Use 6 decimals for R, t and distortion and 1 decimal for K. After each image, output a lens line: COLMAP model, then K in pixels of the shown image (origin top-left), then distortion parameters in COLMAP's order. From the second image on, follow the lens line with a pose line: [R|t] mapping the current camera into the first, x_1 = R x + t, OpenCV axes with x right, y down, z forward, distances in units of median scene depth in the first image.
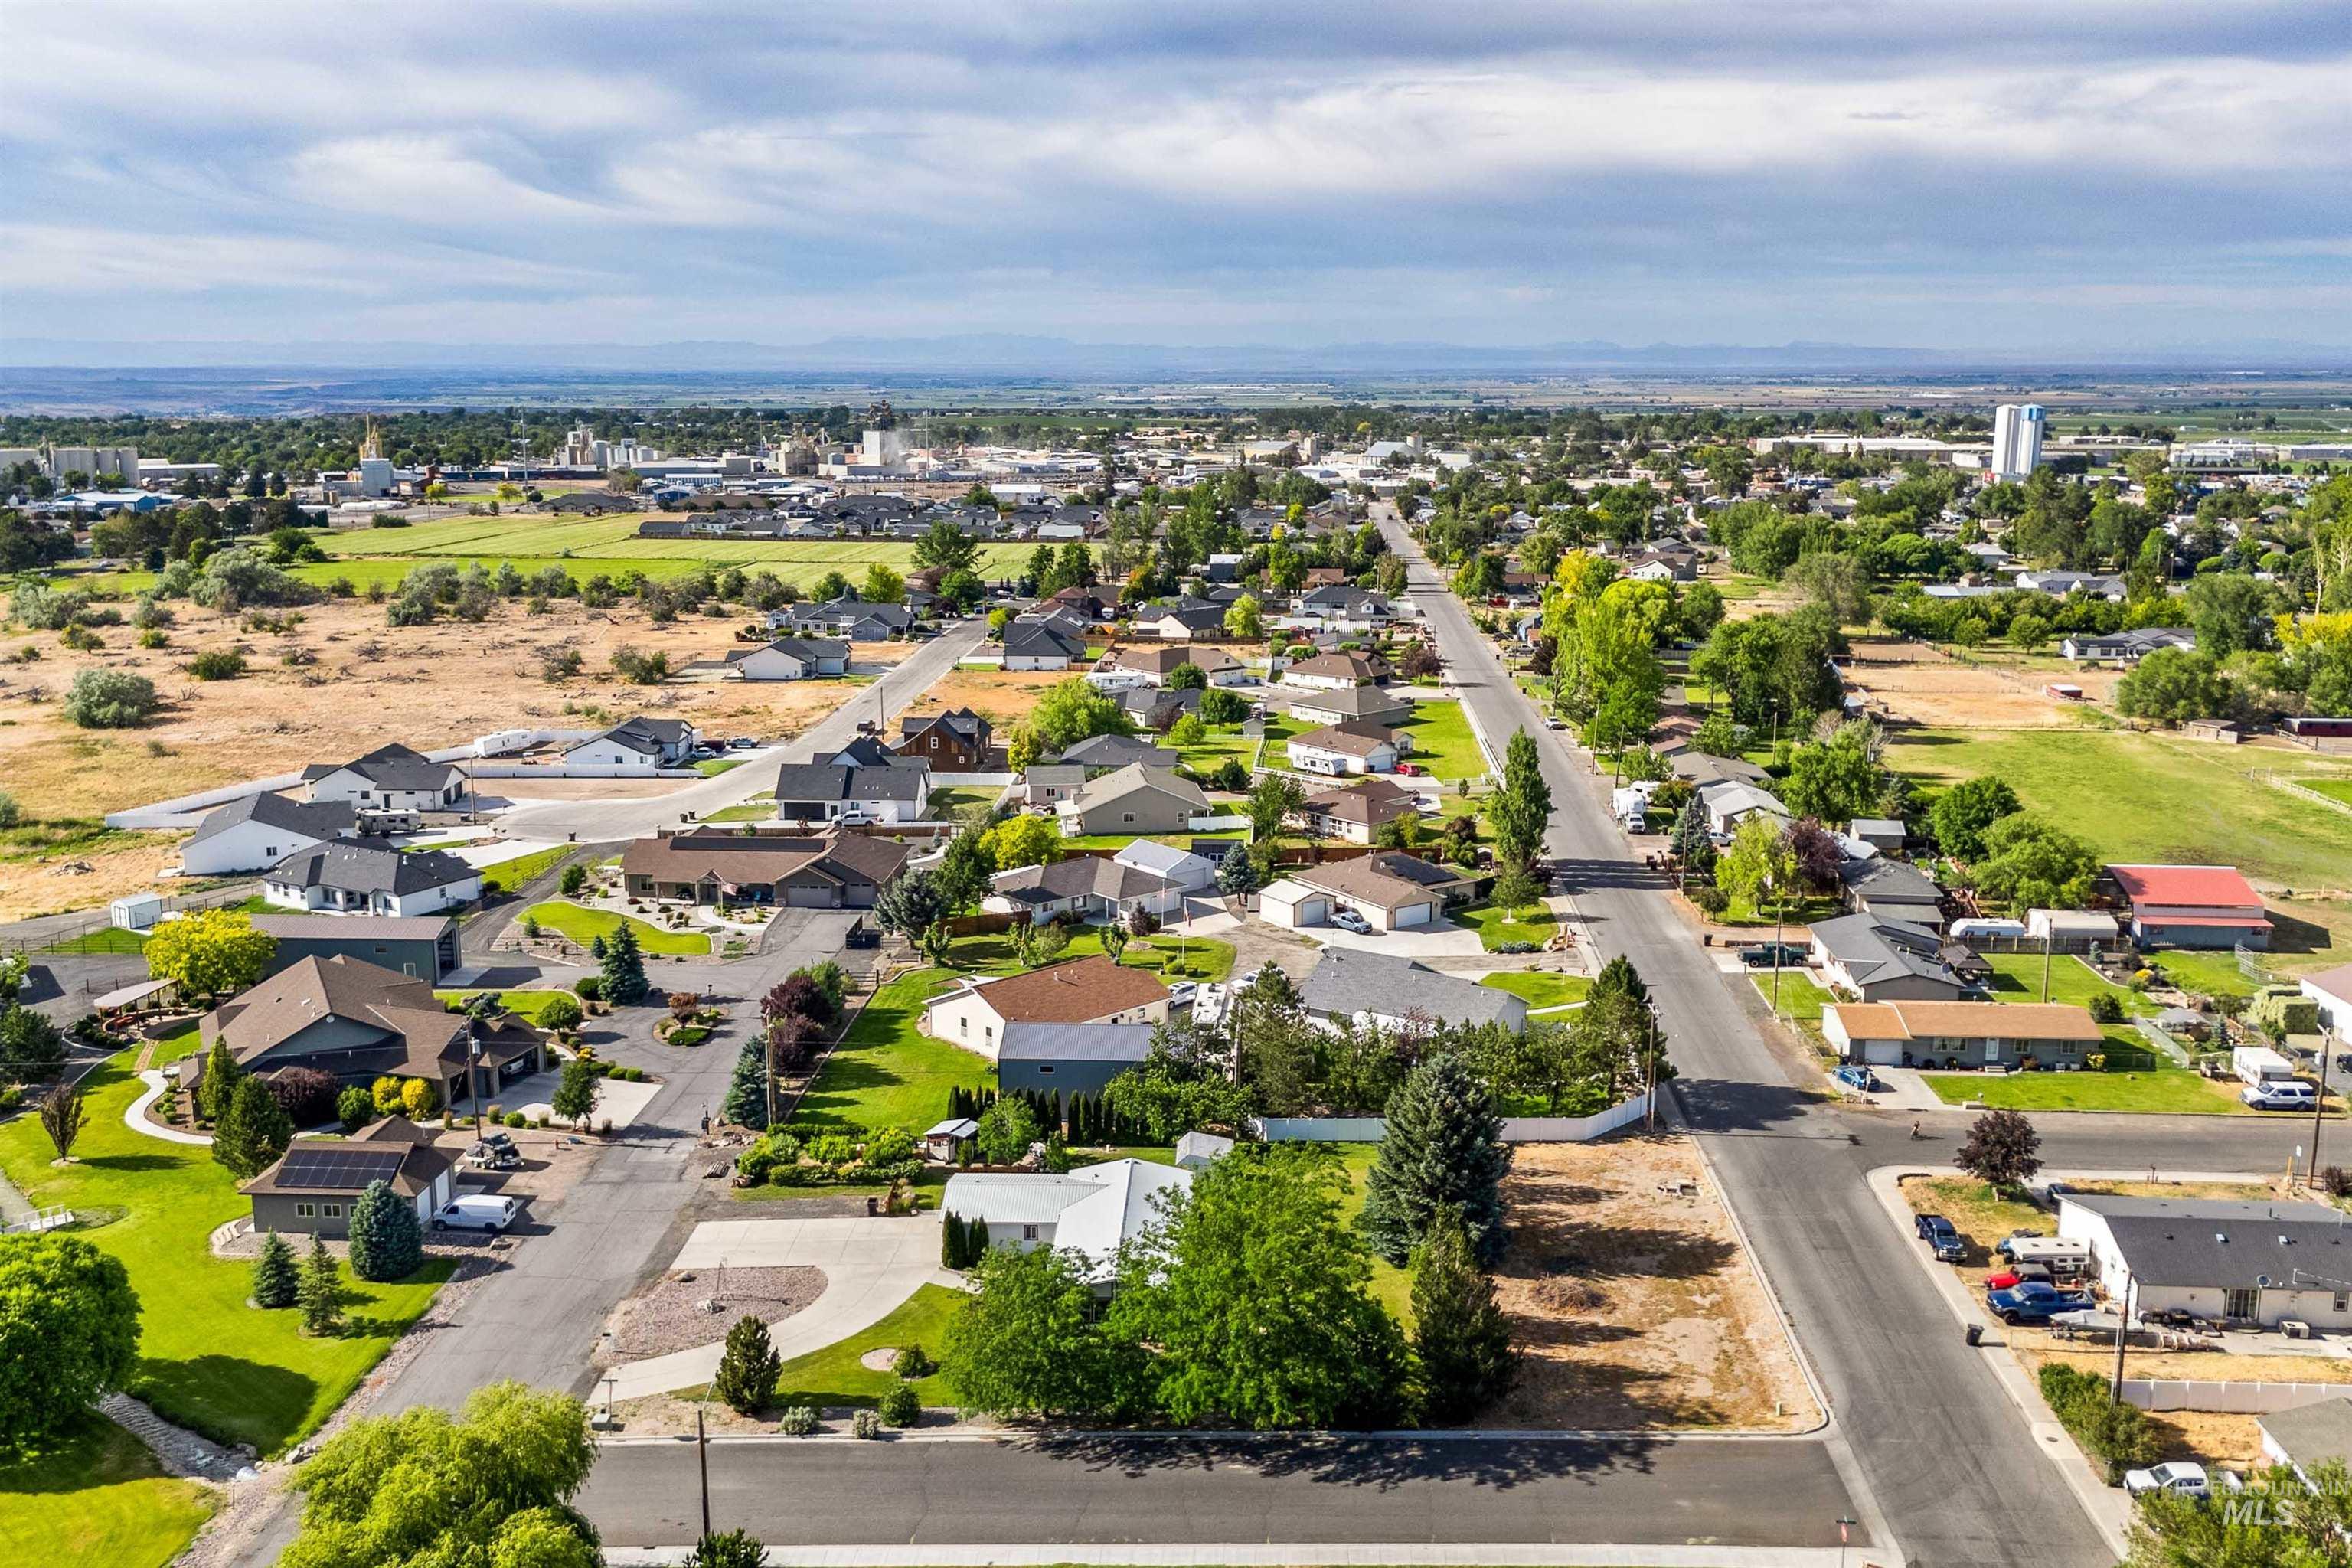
lens RADIAL K [[2141.2, 0, 1176.0], [0, 2141.2, 784.0], [0, 0, 1]] dist [0.122564, -0.006397]
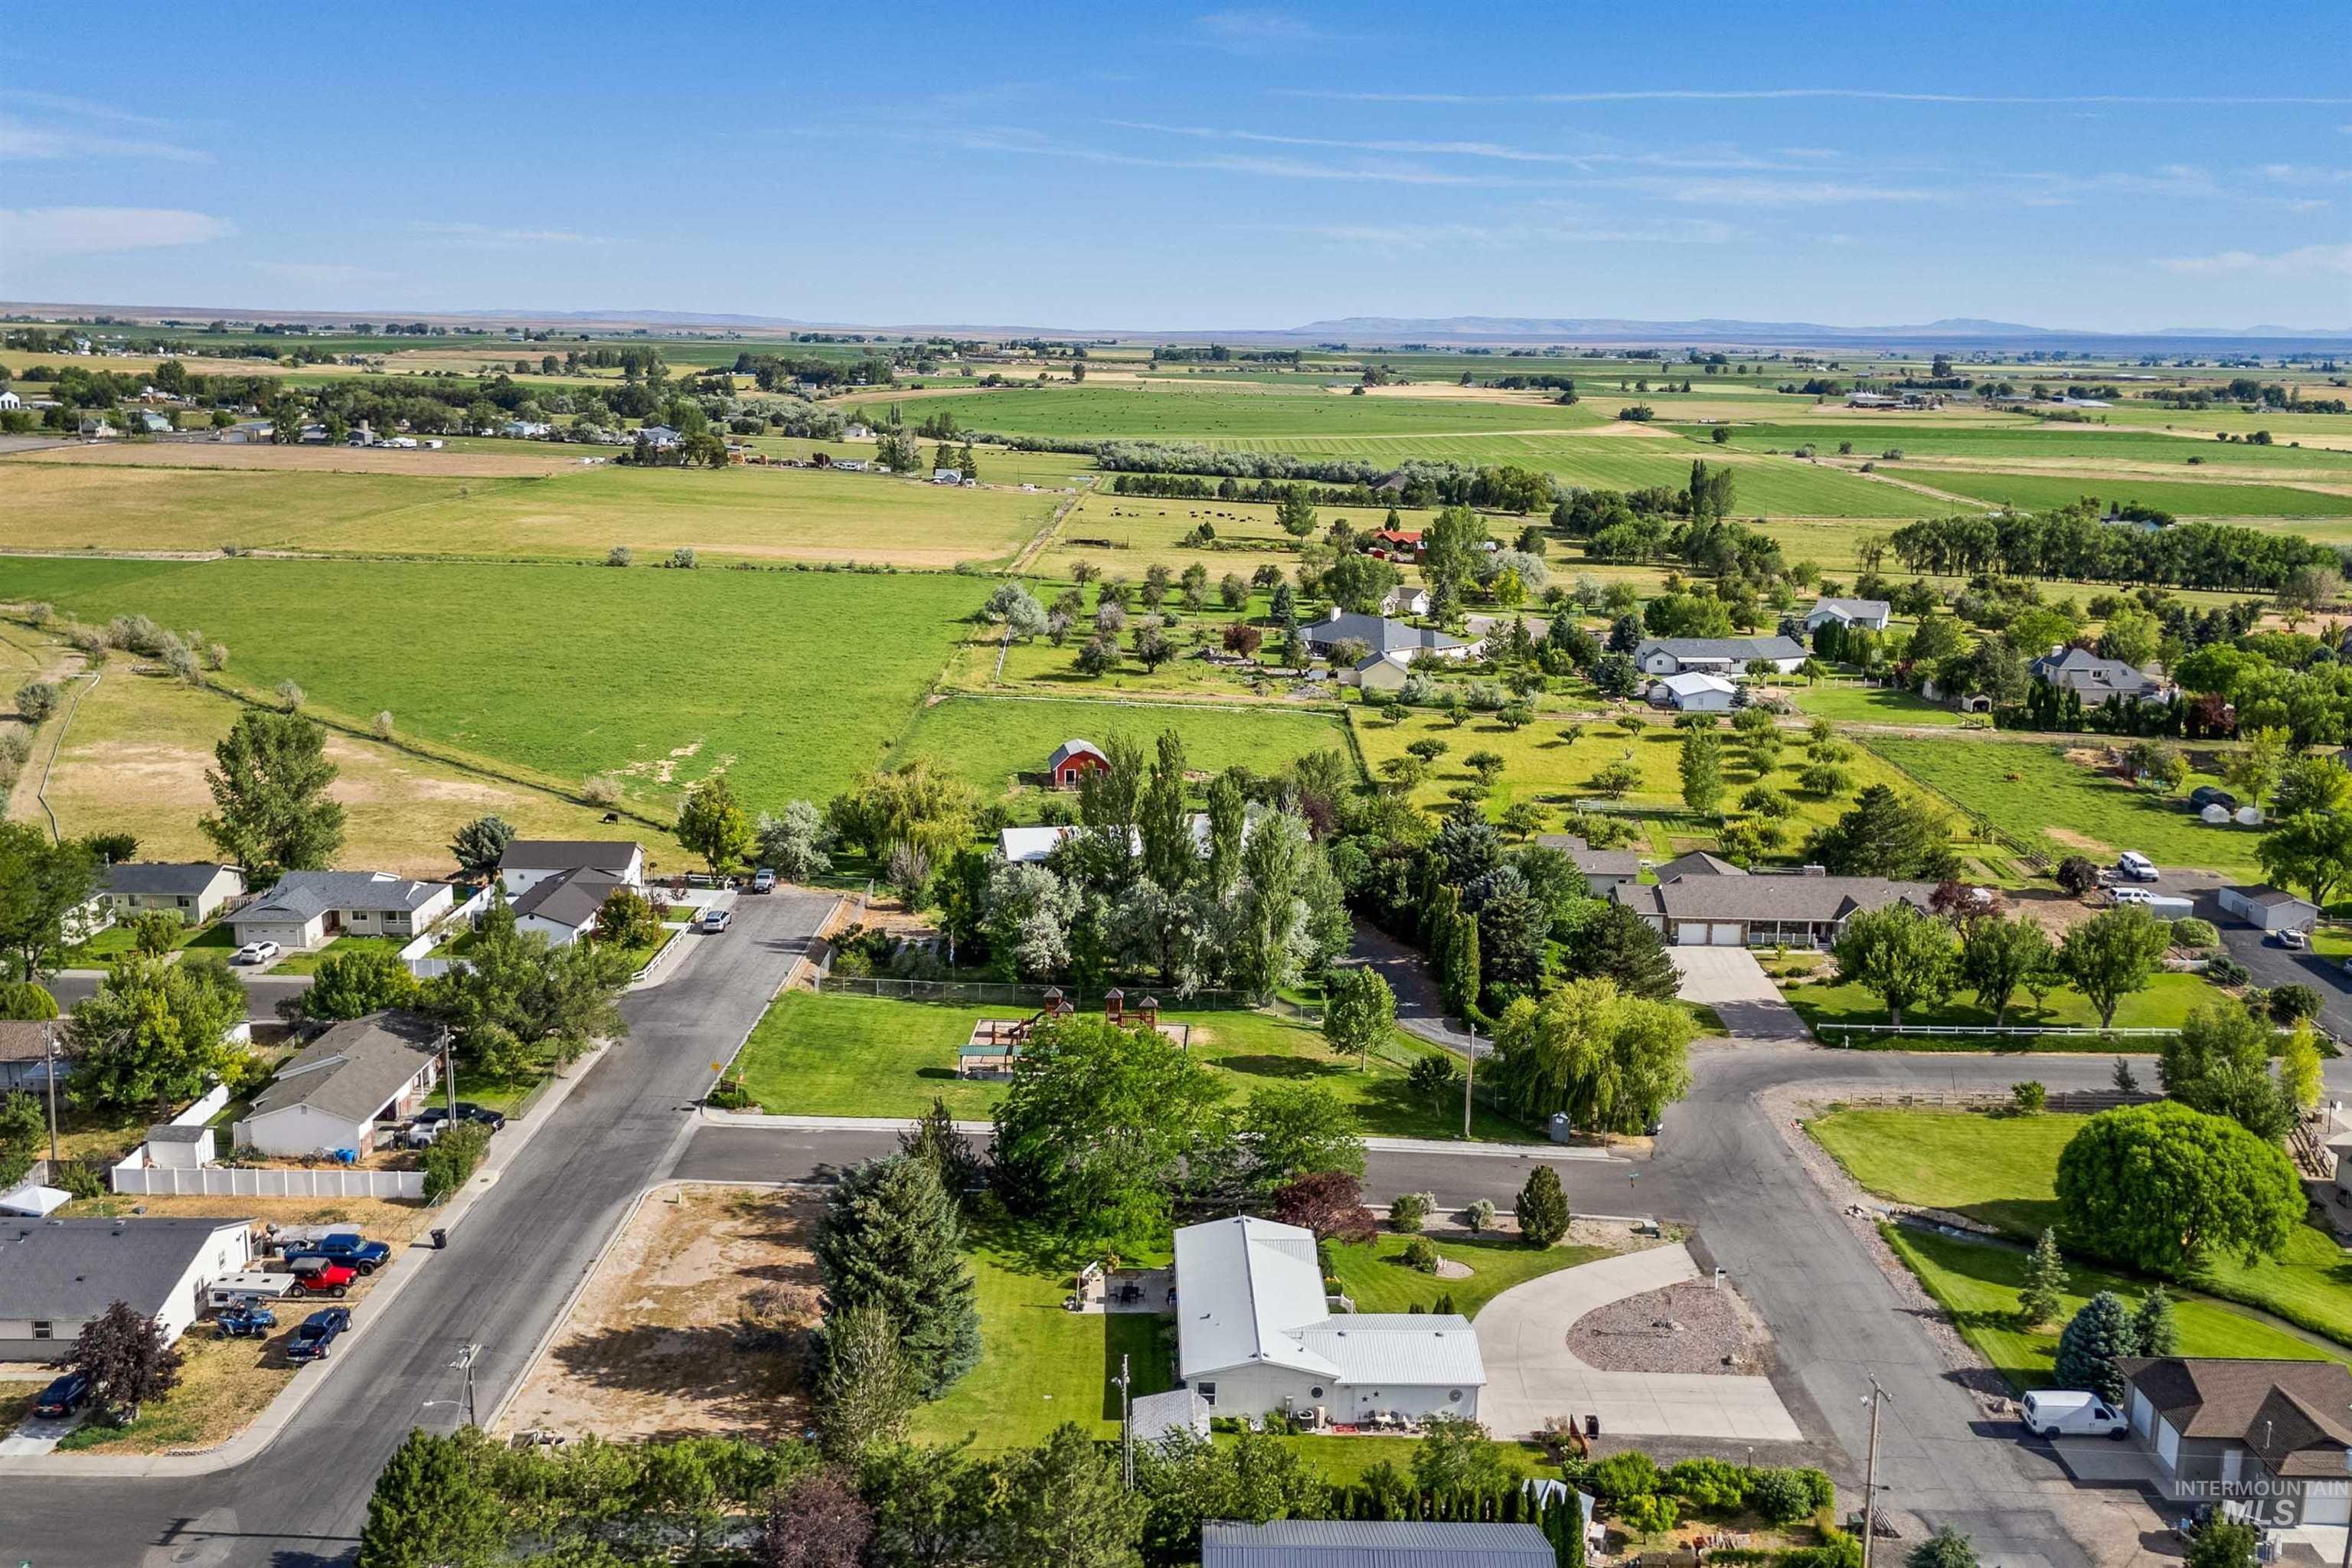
lens RADIAL K [[2141.2, 0, 1176.0], [0, 2141.2, 784.0], [0, 0, 1]] dist [0.122564, -0.006397]
pose [[-0.998667, -0.003644, -0.051479, 0.056830], [-0.024313, 0.913091, 0.407031, -0.373317], [0.045521, 0.407740, -0.911963, 1.796596]]
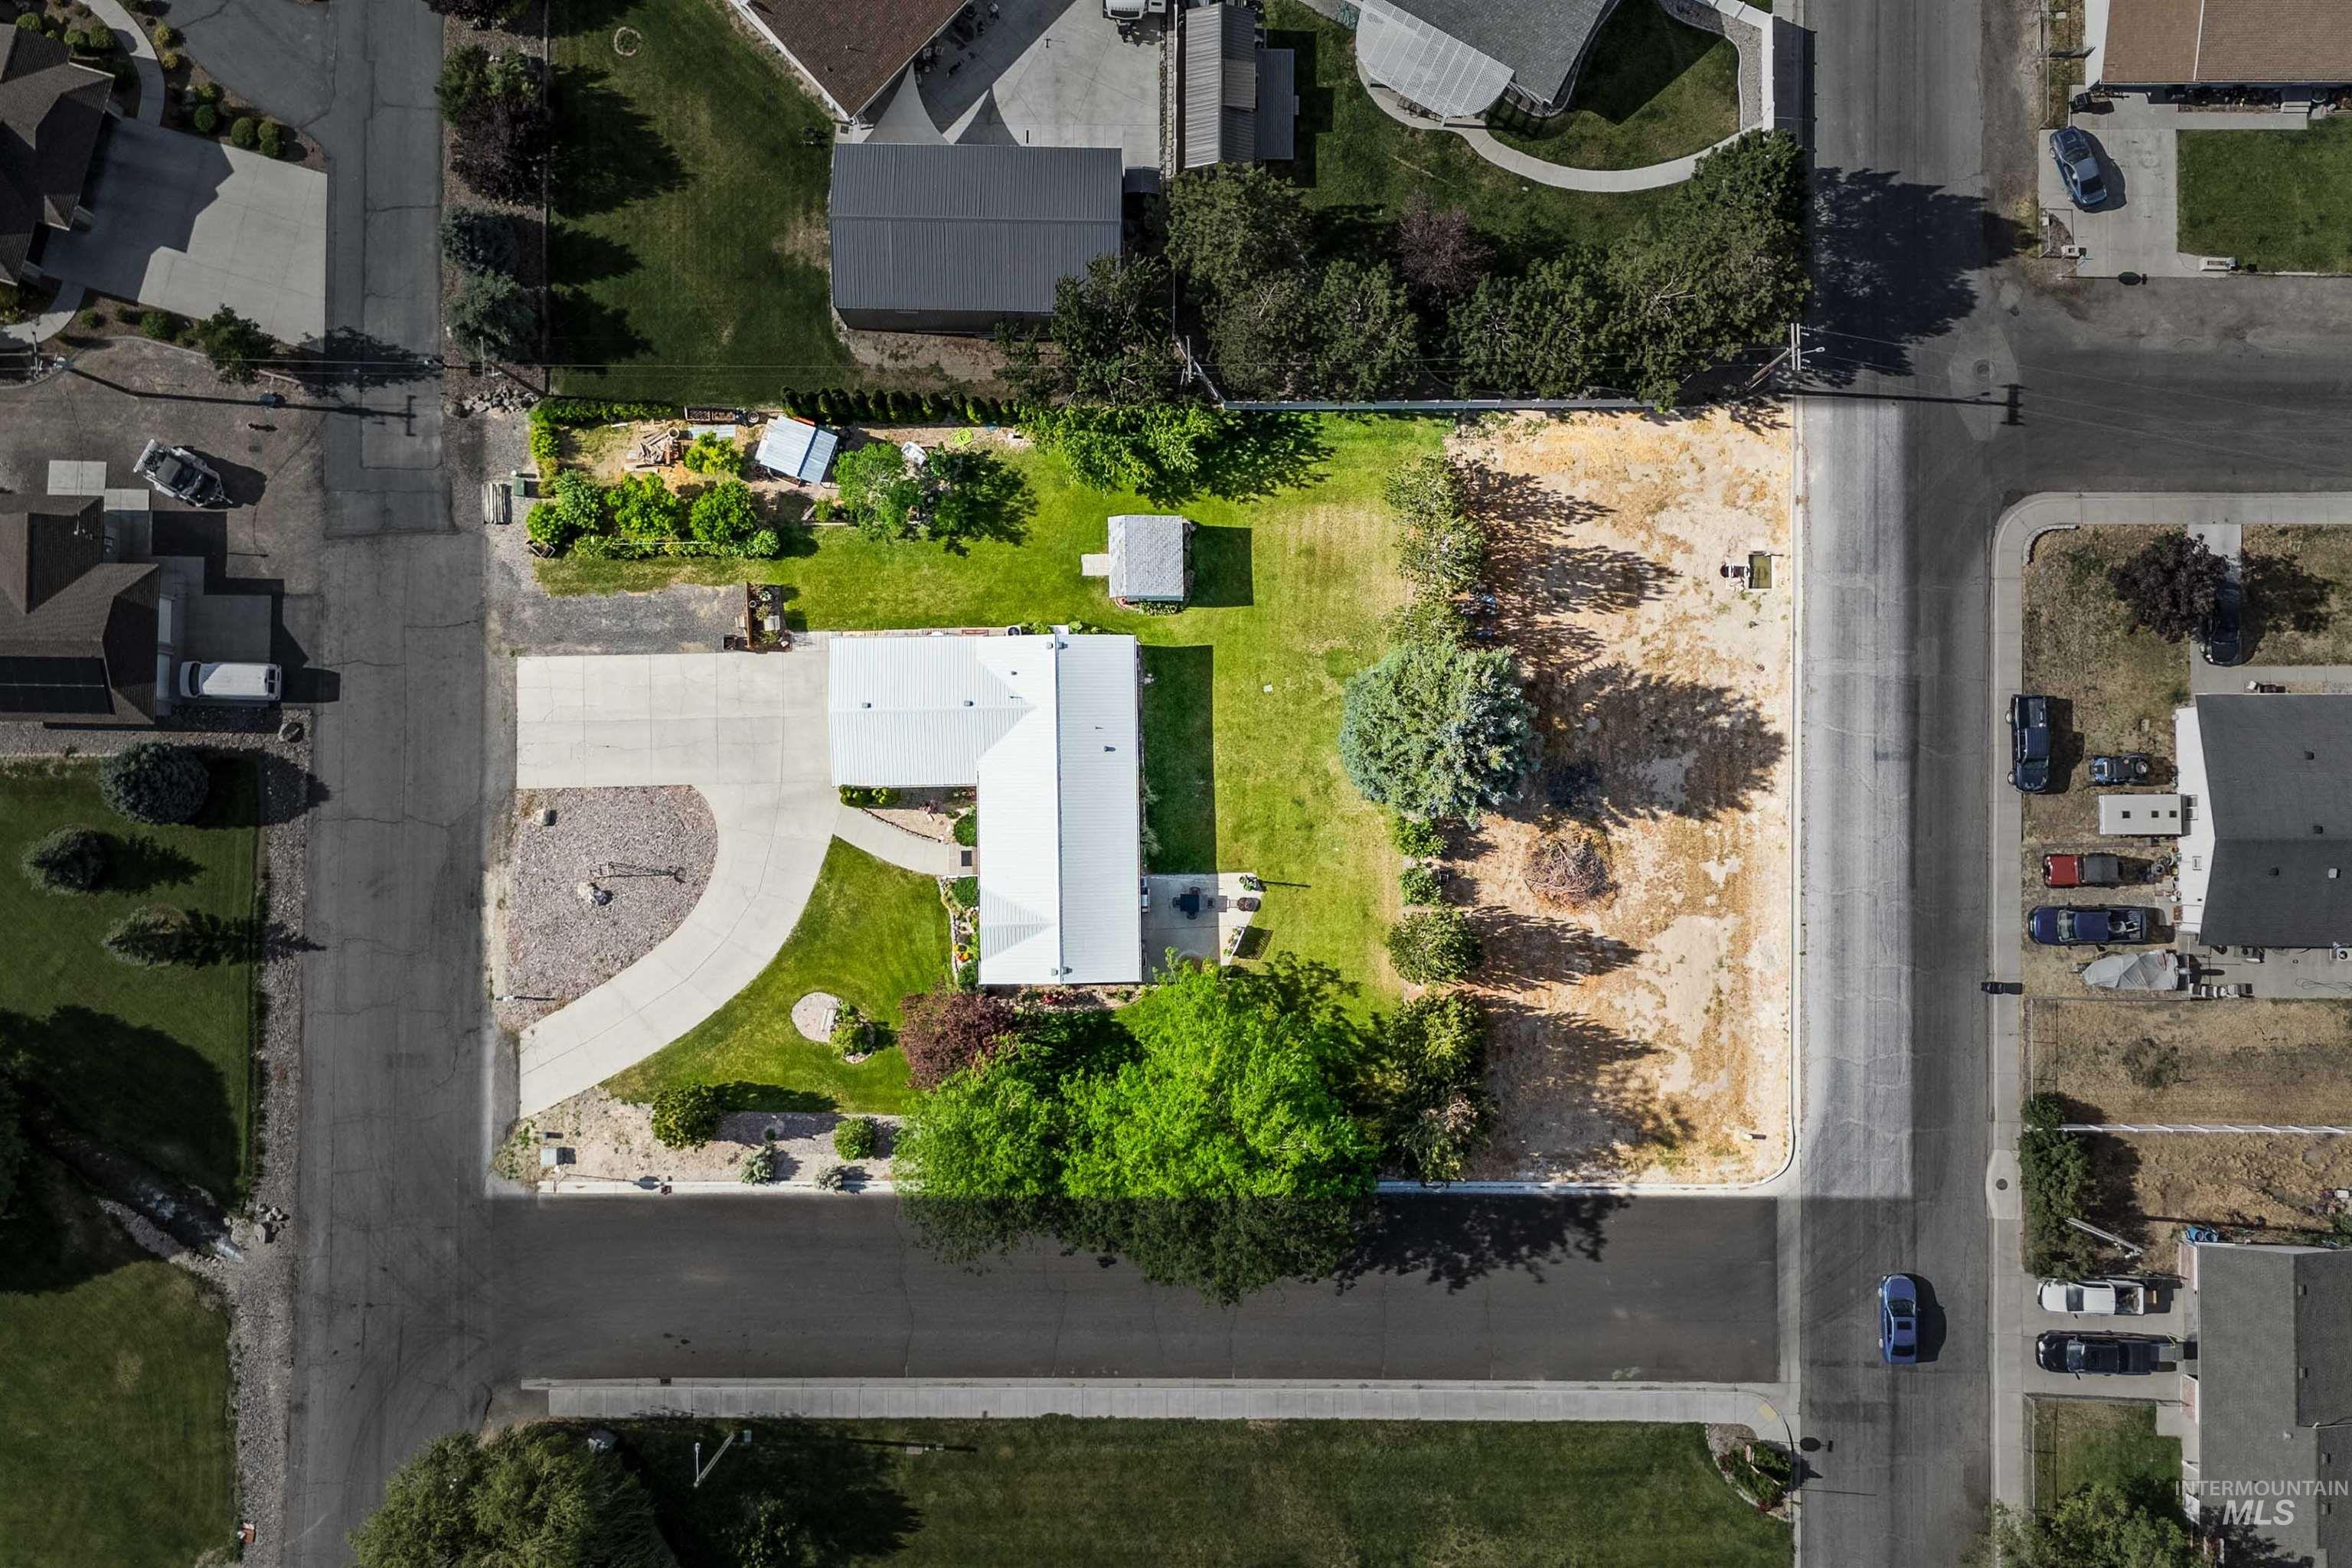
lens RADIAL K [[2141.2, 0, 1176.0], [0, 2141.2, 784.0], [0, 0, 1]] dist [0.122564, -0.006397]
pose [[0.998886, -0.046300, 0.009092, 0.014642], [0.002156, 0.237282, 0.971439, -0.626688], [-0.047135, -0.970337, 0.237117, 0.833532]]
